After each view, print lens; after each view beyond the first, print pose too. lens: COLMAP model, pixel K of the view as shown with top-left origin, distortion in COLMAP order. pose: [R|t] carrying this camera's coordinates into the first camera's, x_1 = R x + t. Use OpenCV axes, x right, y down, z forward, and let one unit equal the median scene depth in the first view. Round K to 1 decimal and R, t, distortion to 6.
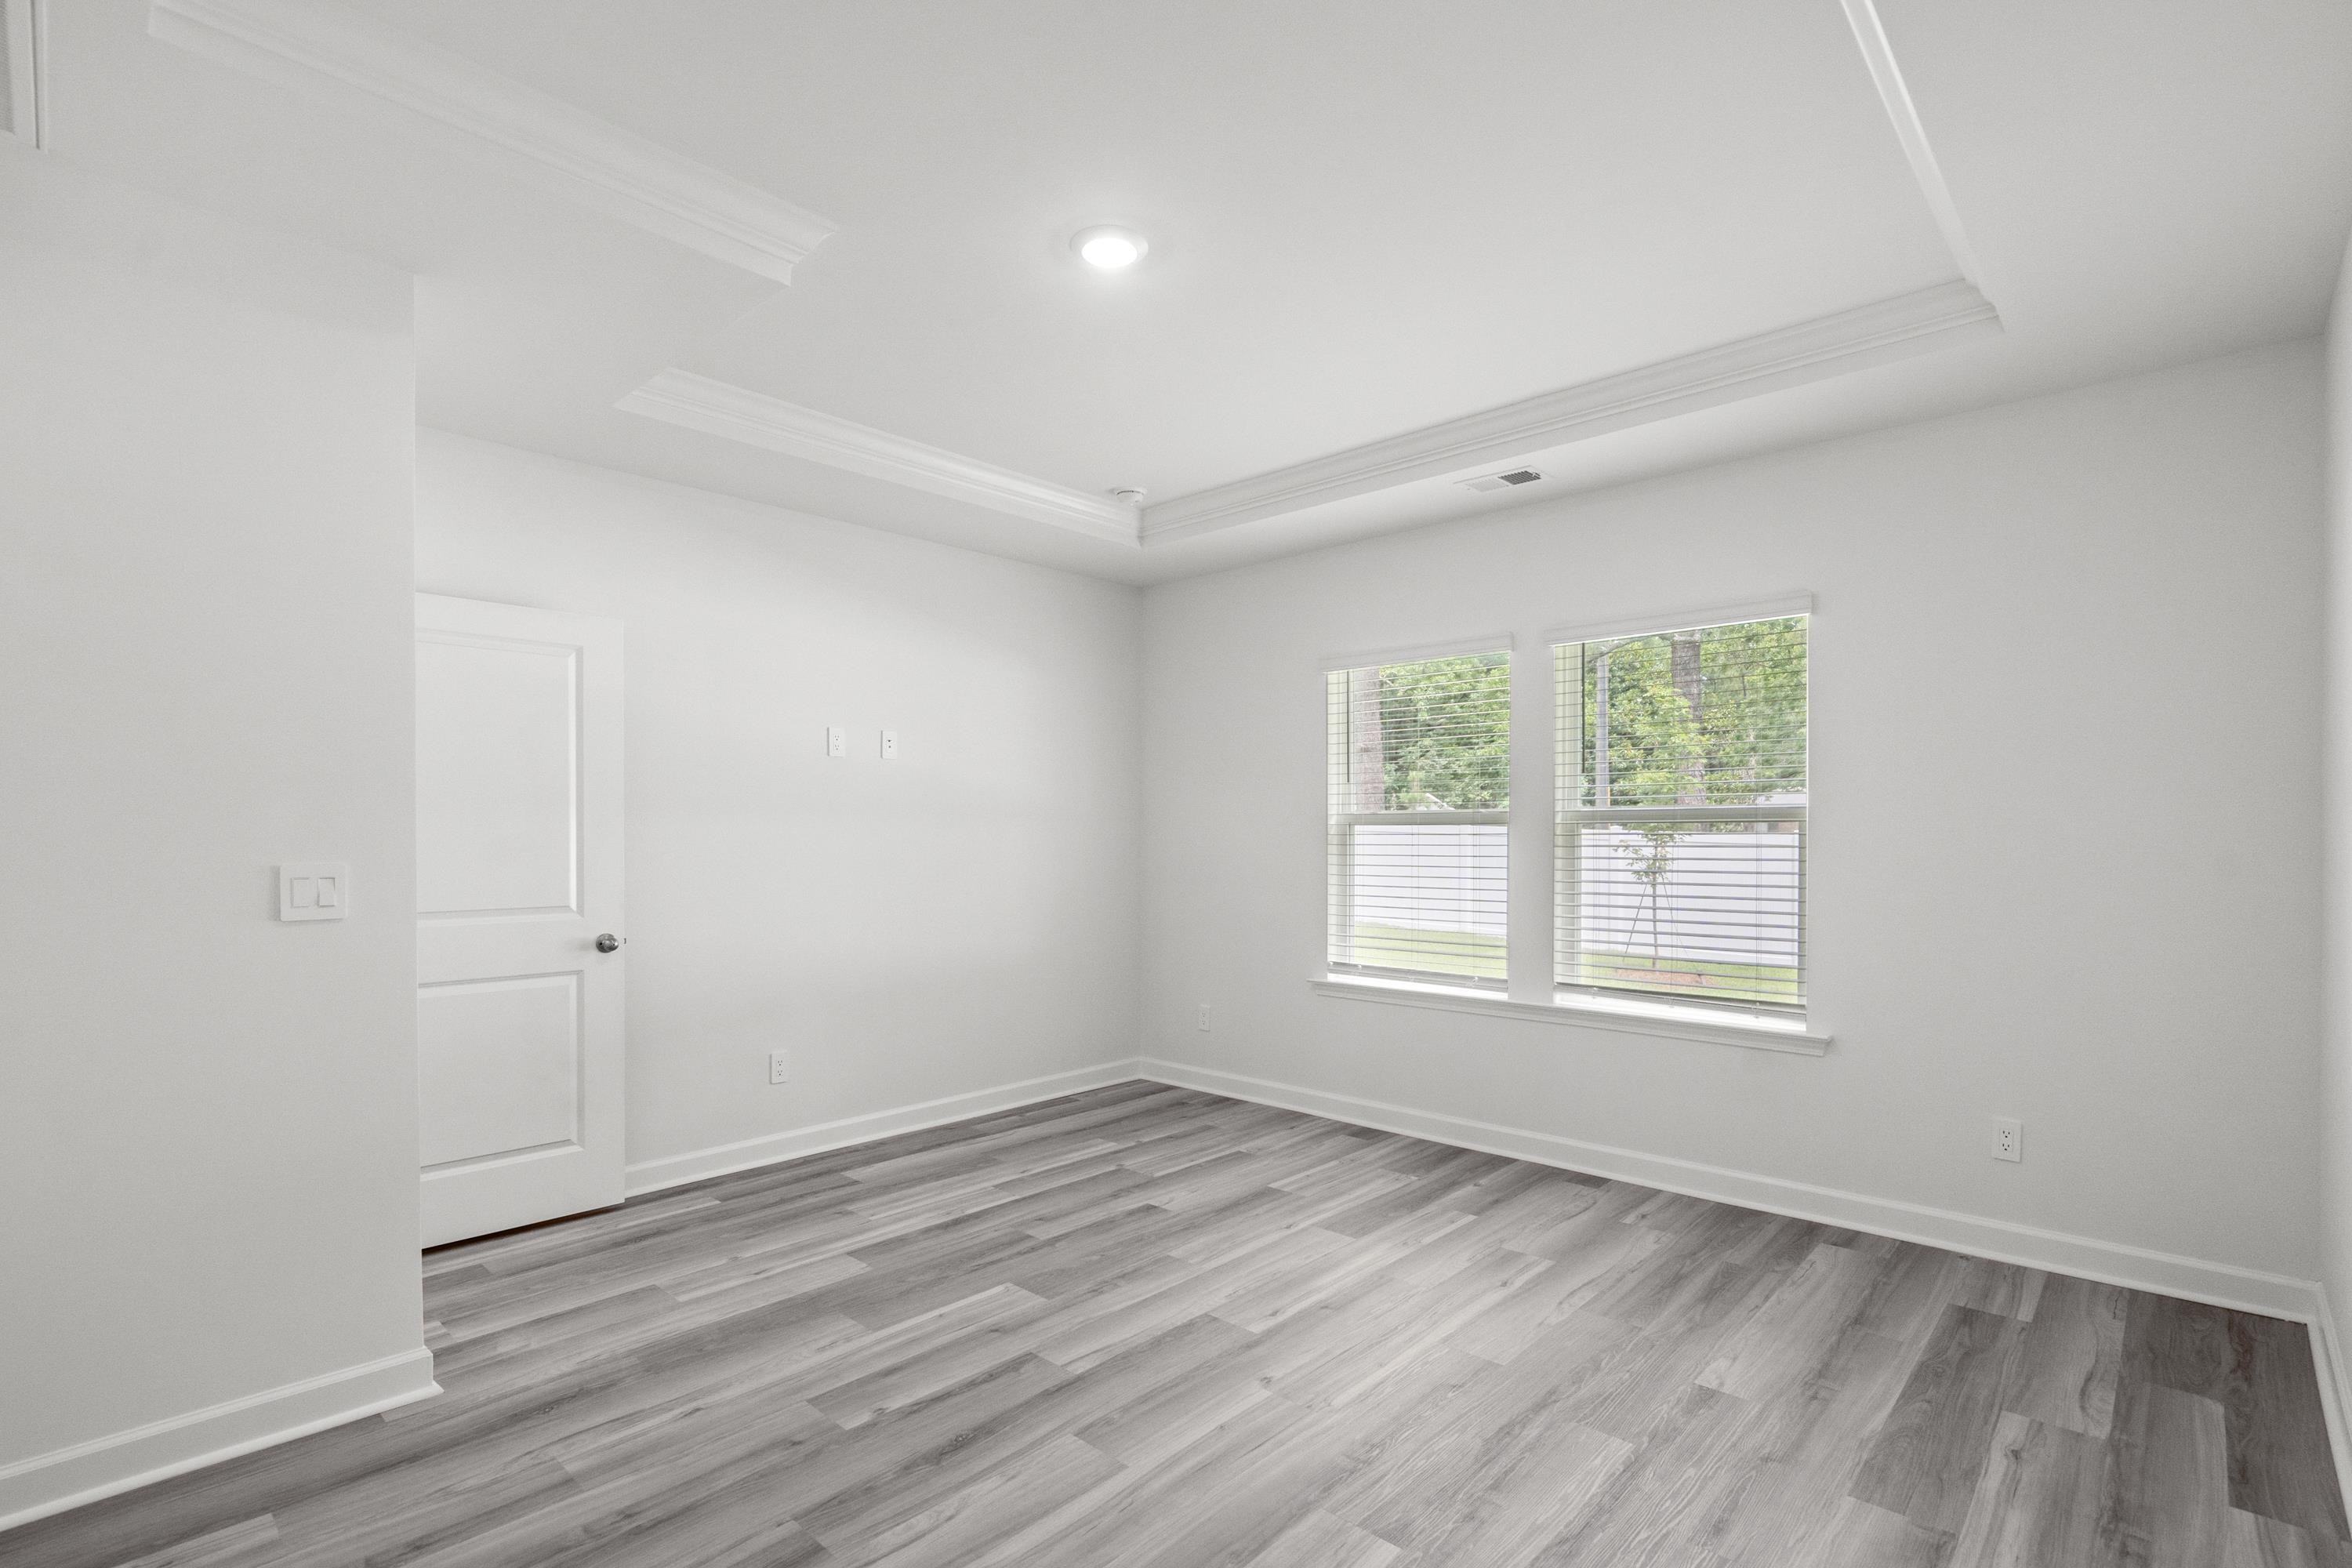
lens RADIAL K [[1110.0, 0, 1149.3], [0, 1110.0, 834.9], [0, 0, 1]] dist [-0.002874, -0.000067]
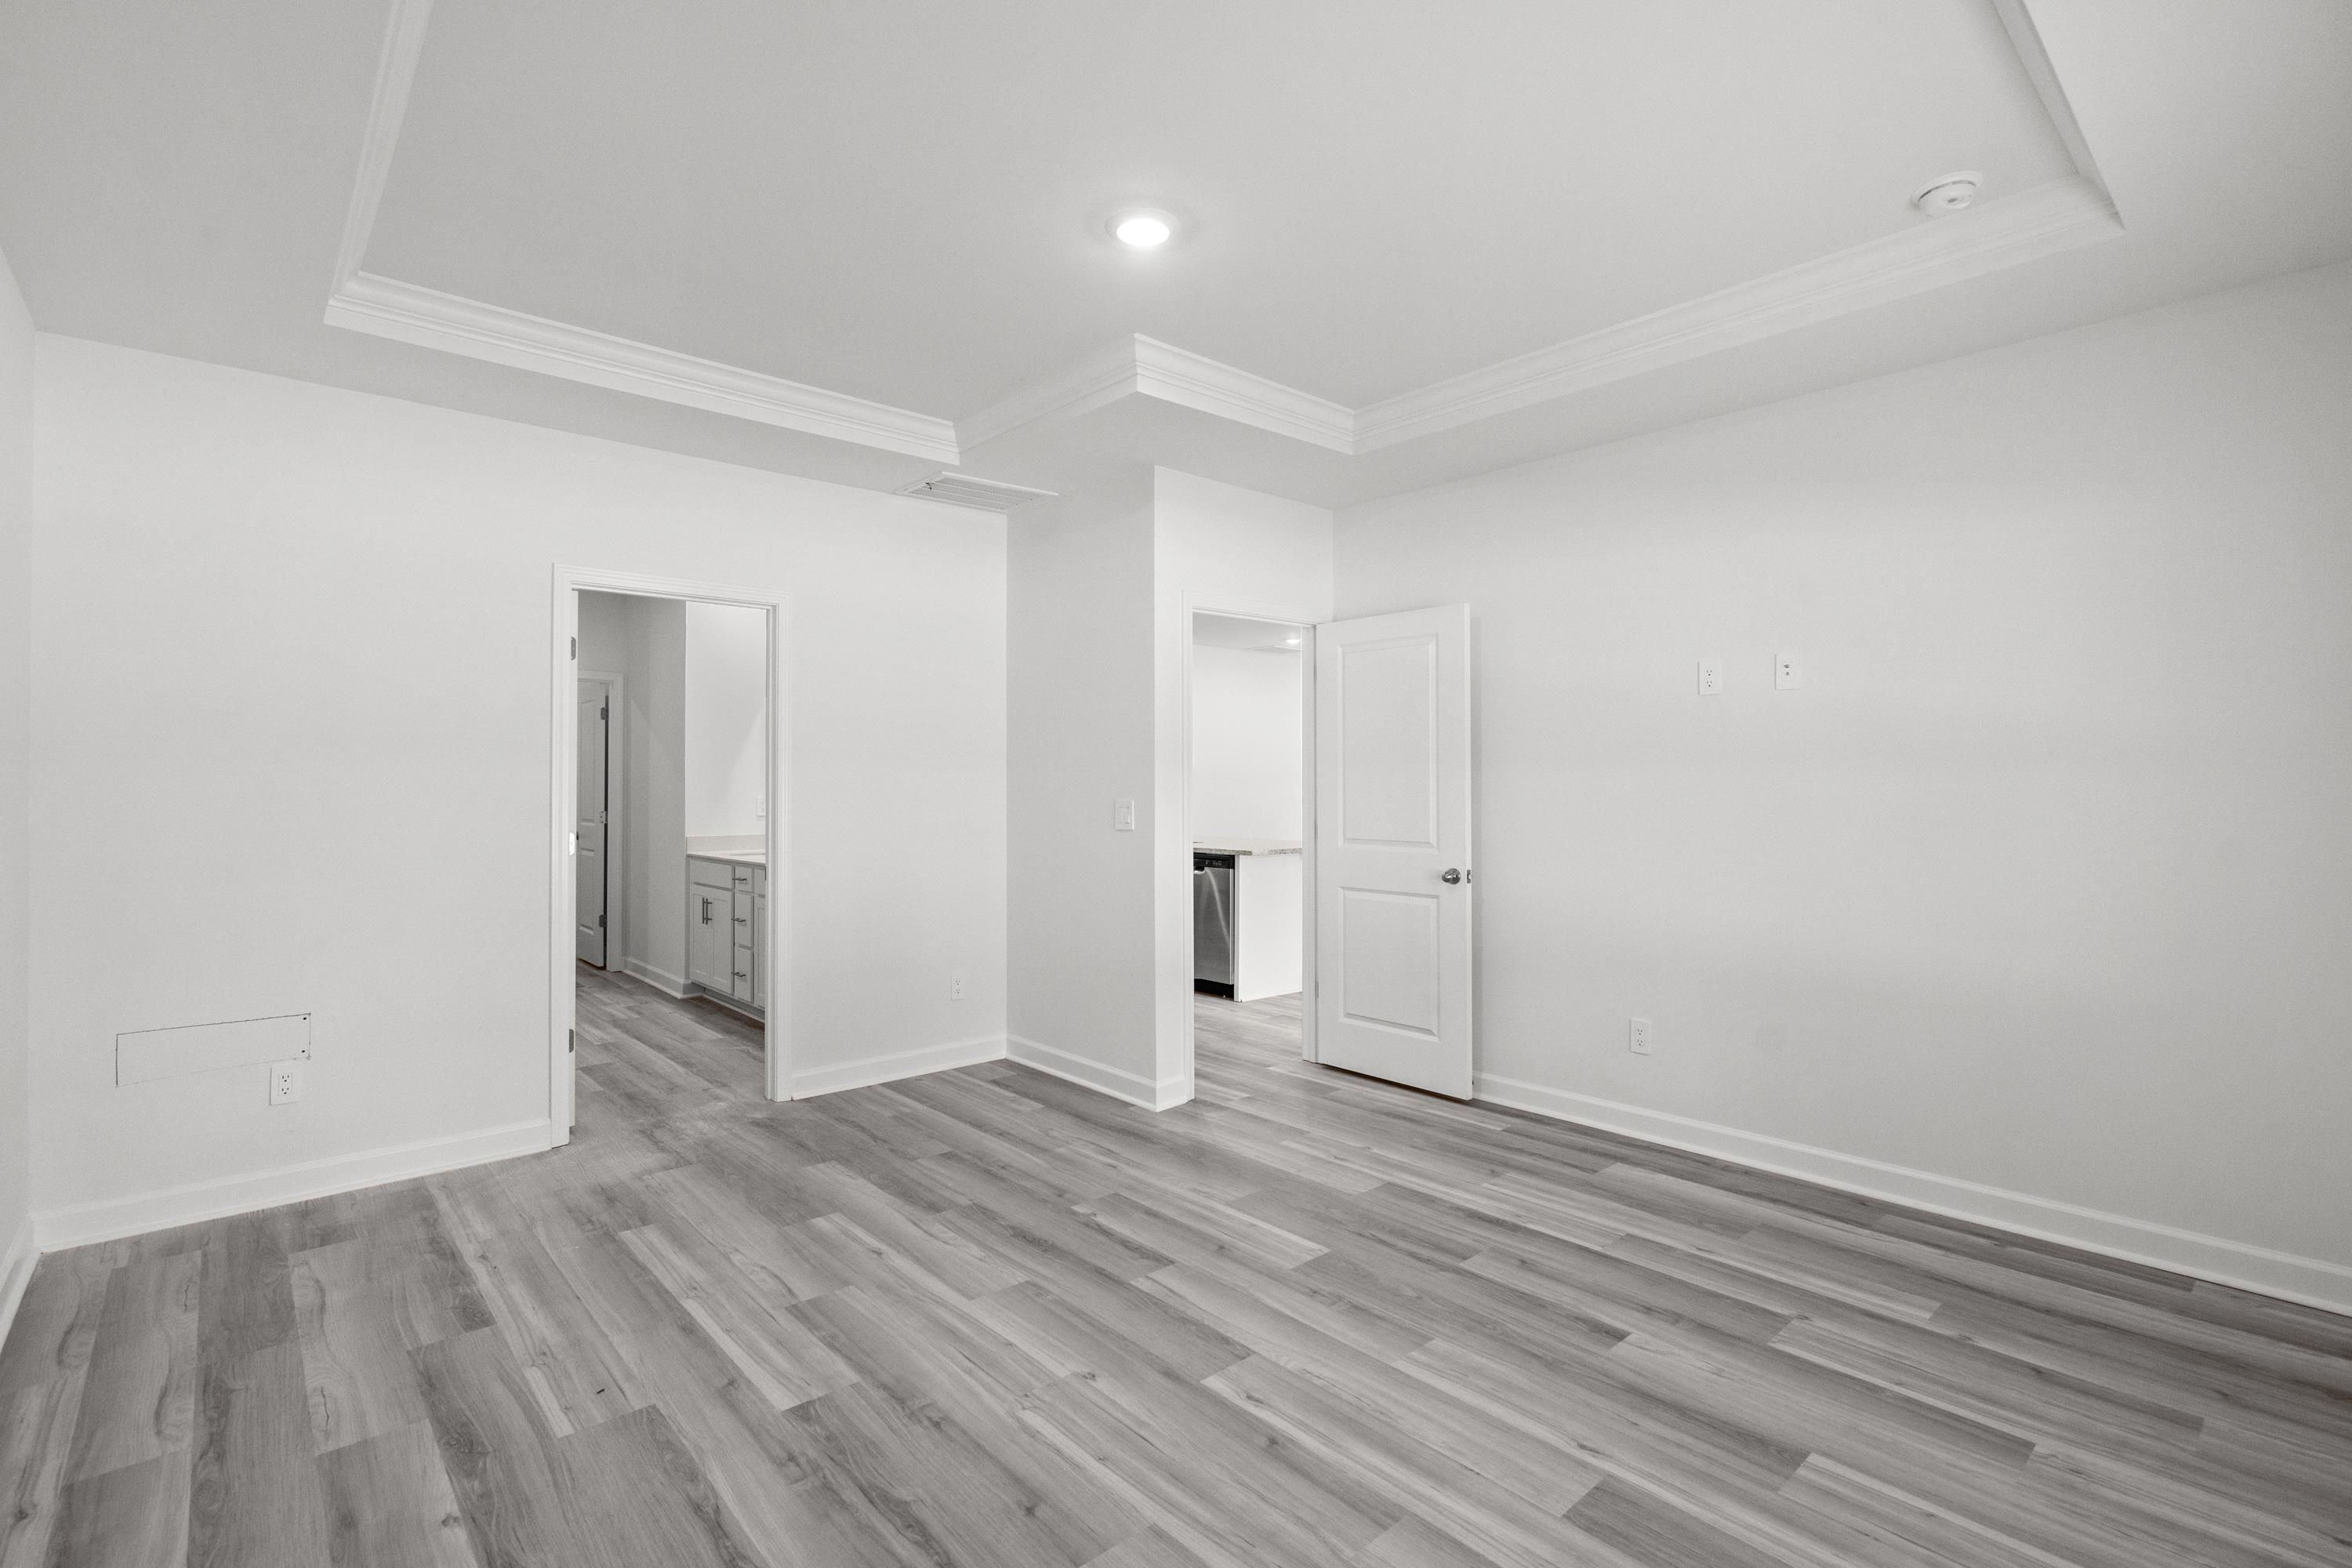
lens RADIAL K [[1073.8, 0, 1176.0], [0, 1073.8, 784.0], [0, 0, 1]] dist [-0.003235, -0.000166]
pose [[-0.081701, 0.000713, -0.996657, 0.690756], [-0.002577, 0.999996, 0.000927, -0.002621], [0.996654, 0.002644, -0.081699, 0.796936]]
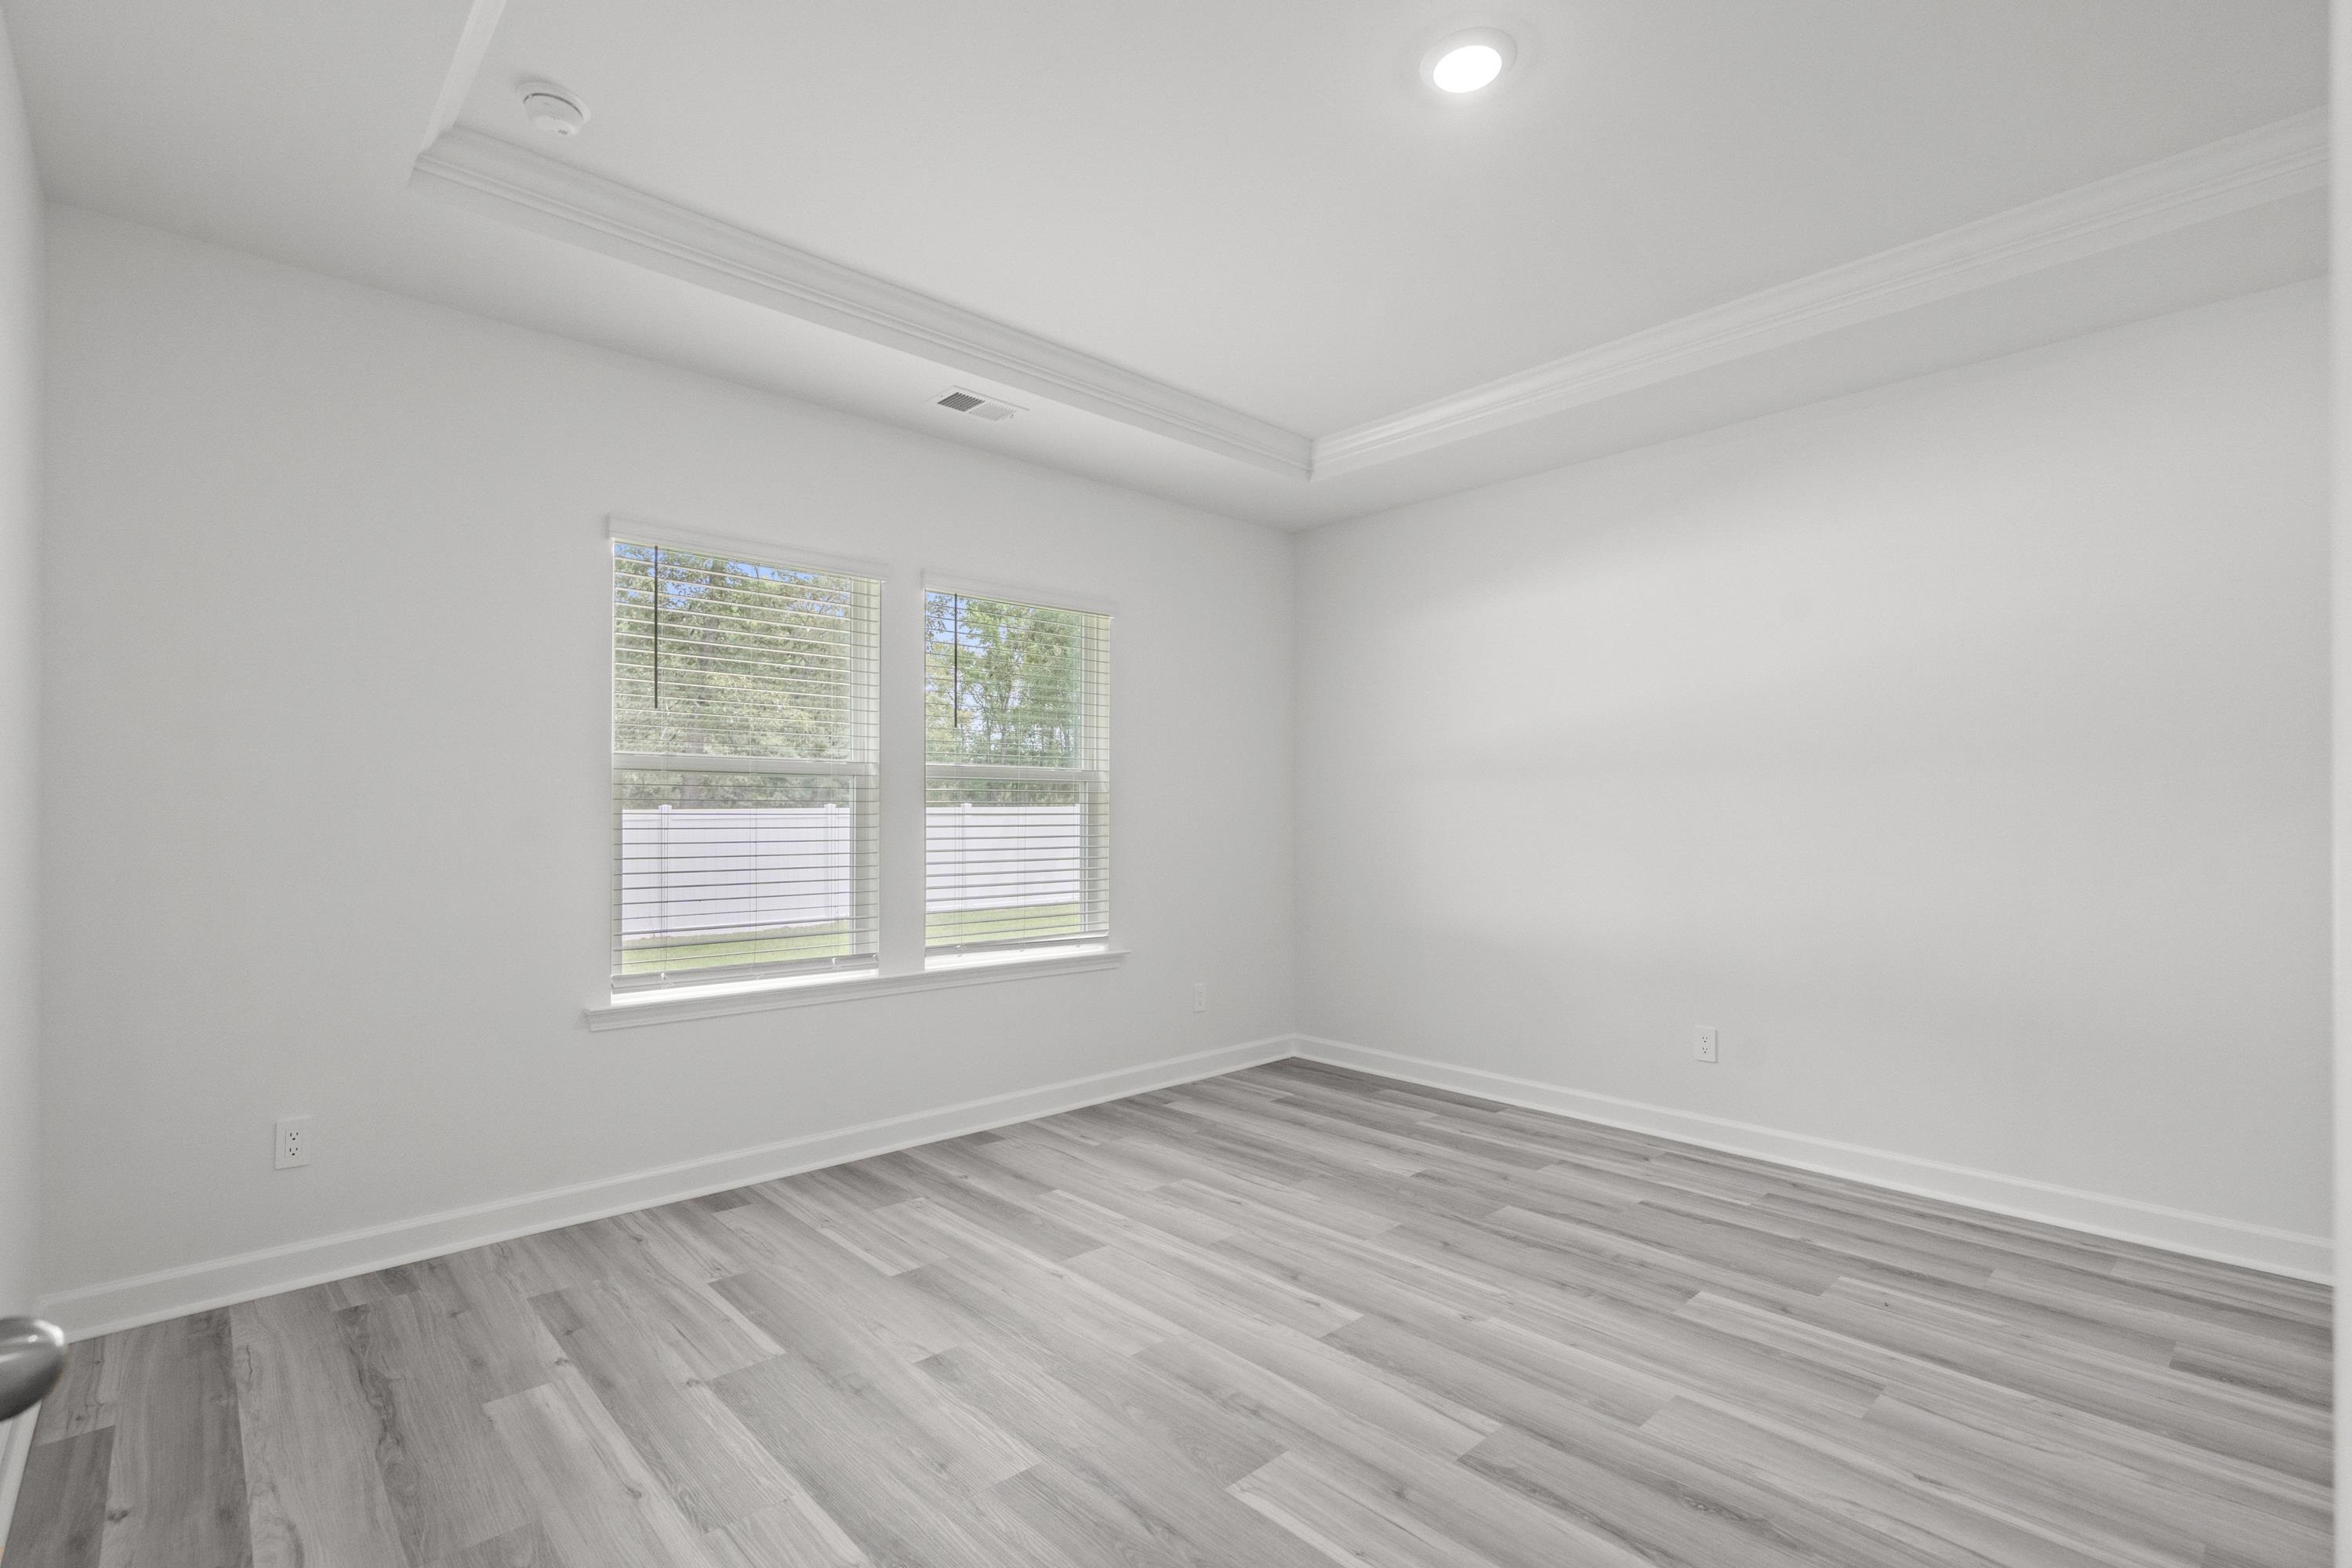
lens RADIAL K [[1073.8, 0, 1176.0], [0, 1073.8, 784.0], [0, 0, 1]] dist [-0.003235, -0.000166]
pose [[0.055721, 0.033361, 0.997889, -0.619885], [0.004137, 0.999425, -0.033643, 0.029355], [-0.998438, 0.006002, 0.055551, 0.840531]]
